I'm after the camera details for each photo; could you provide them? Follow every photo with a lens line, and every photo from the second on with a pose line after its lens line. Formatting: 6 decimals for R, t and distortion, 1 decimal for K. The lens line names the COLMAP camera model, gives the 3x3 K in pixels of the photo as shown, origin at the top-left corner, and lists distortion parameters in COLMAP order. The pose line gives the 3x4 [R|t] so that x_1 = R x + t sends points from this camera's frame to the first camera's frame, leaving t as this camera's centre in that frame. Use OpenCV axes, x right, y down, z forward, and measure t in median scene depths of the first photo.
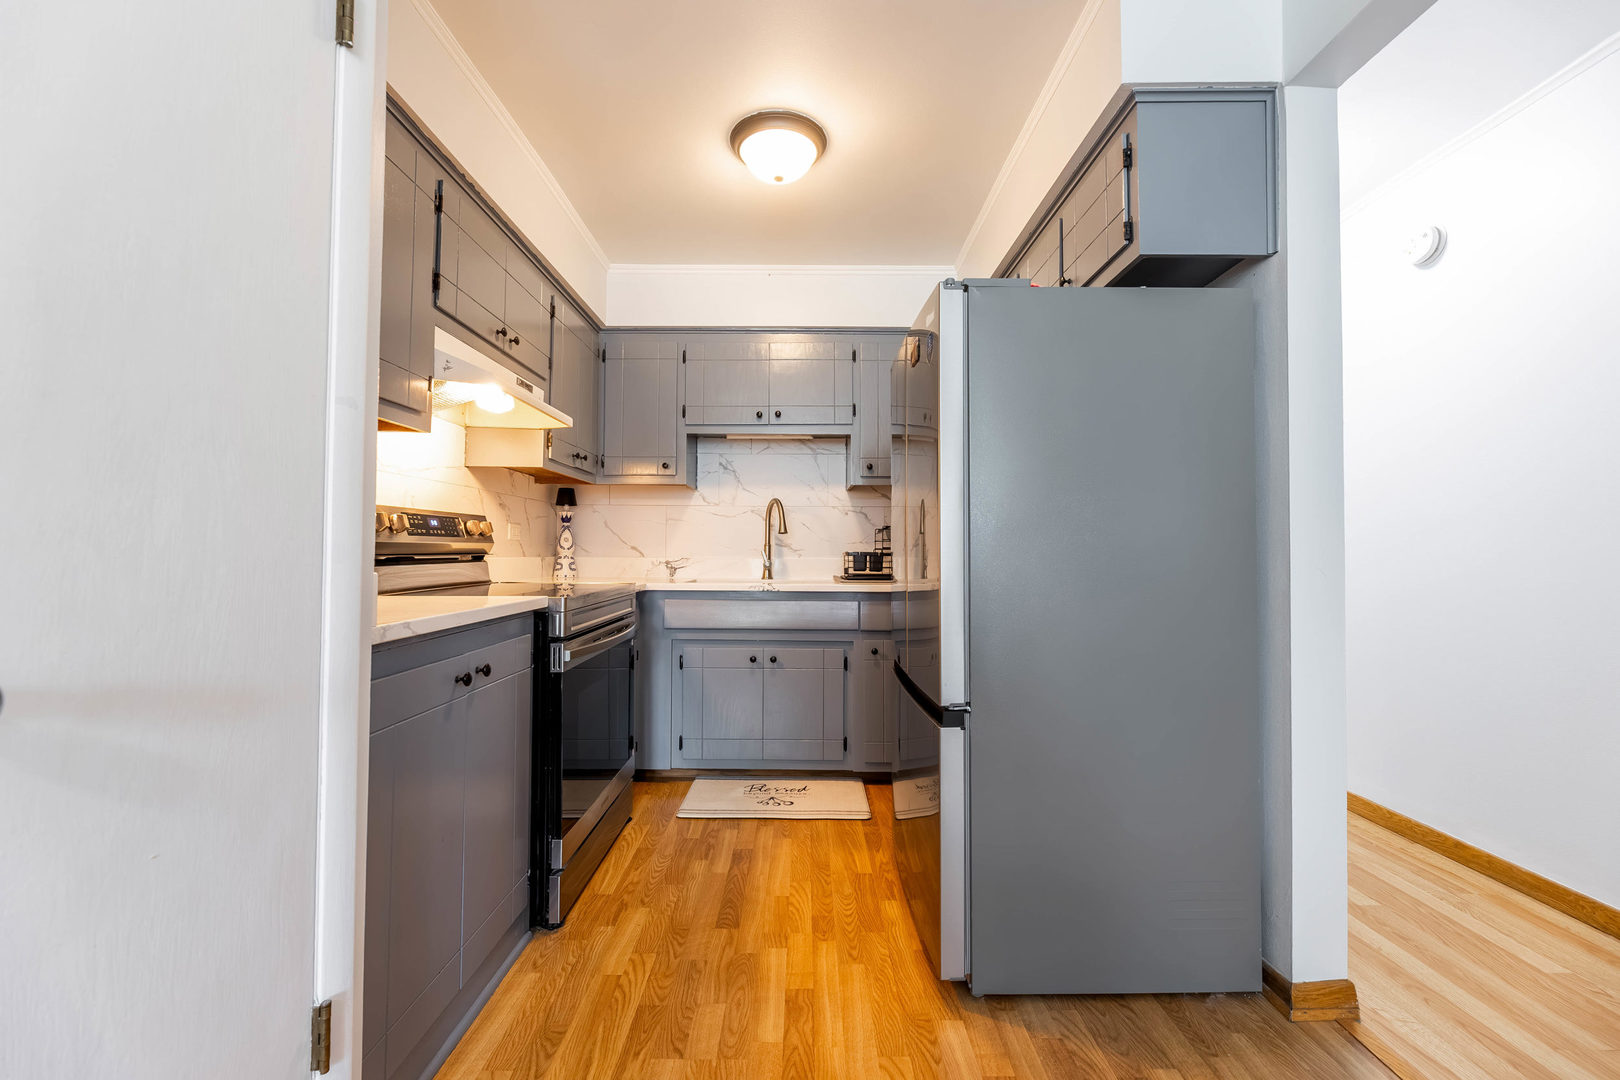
lens RADIAL K [[649.6, 0, 801.9], [0, 649.6, 538.0], [0, 0, 1]] dist [0.001529, 0.000304]
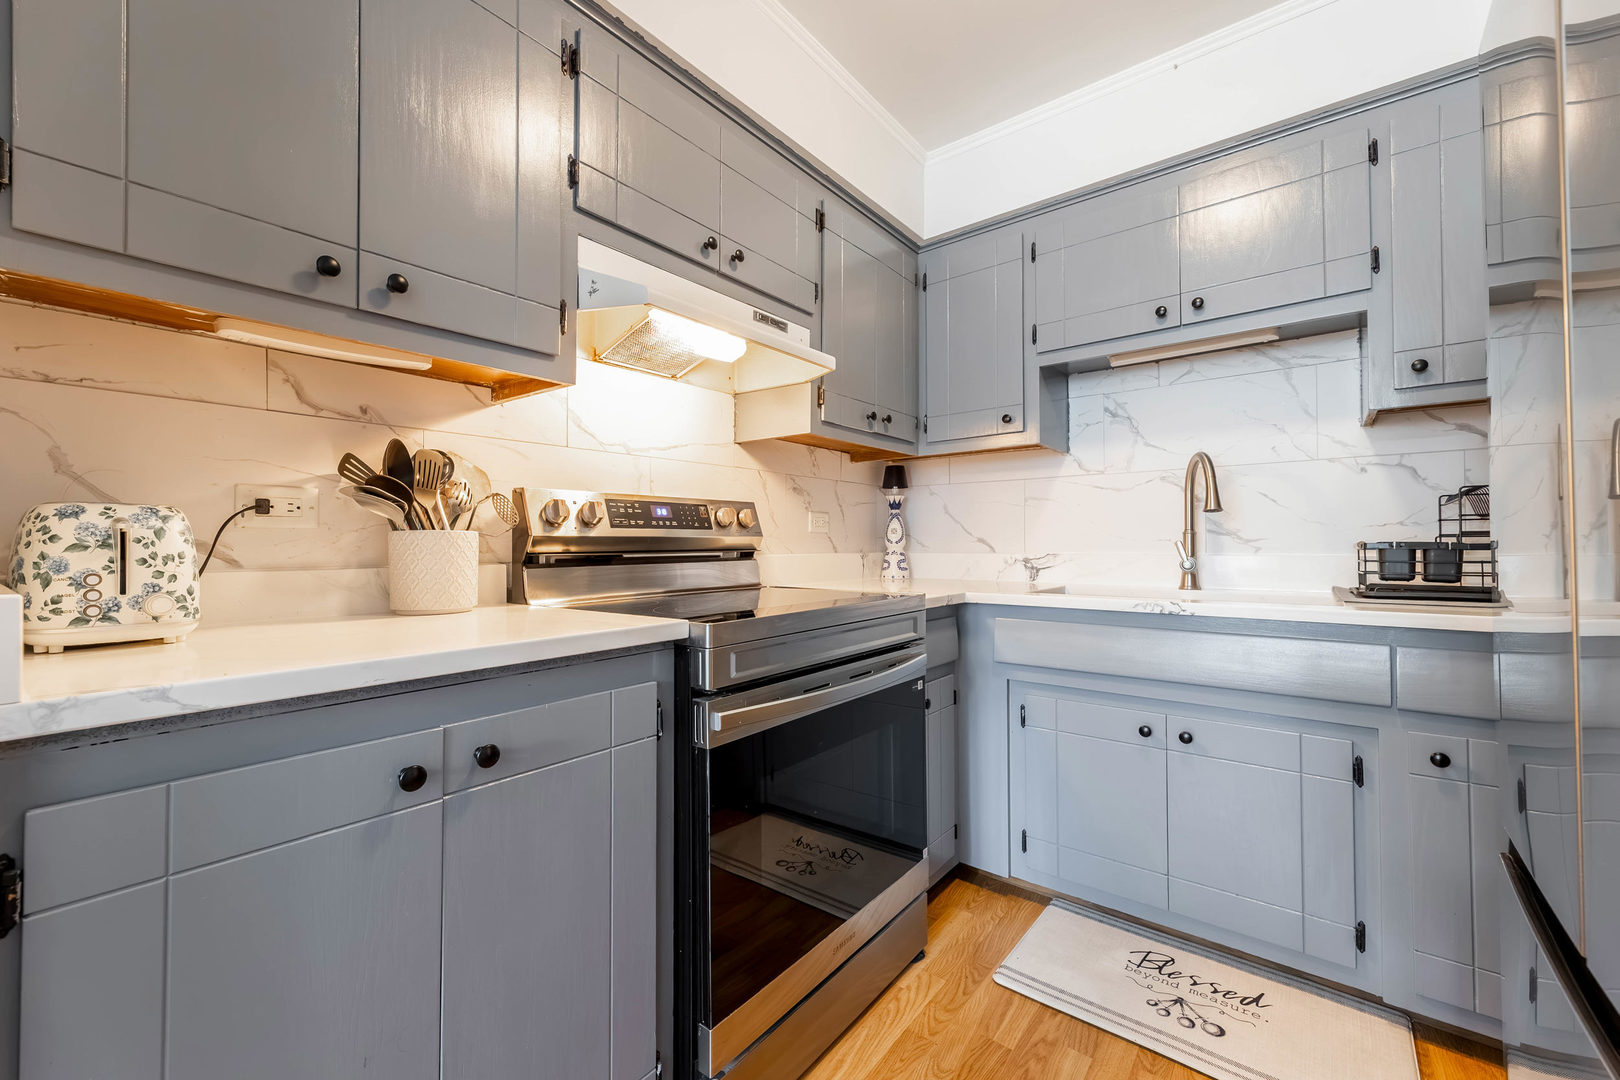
lens RADIAL K [[649.6, 0, 801.9], [0, 649.6, 538.0], [0, 0, 1]] dist [0.001529, 0.000304]
pose [[0.784559, -0.016316, -0.619840, 0.045481], [0.022331, 0.999749, 0.001949, 0.008249], [0.619652, -0.015370, 0.784726, 0.363580]]
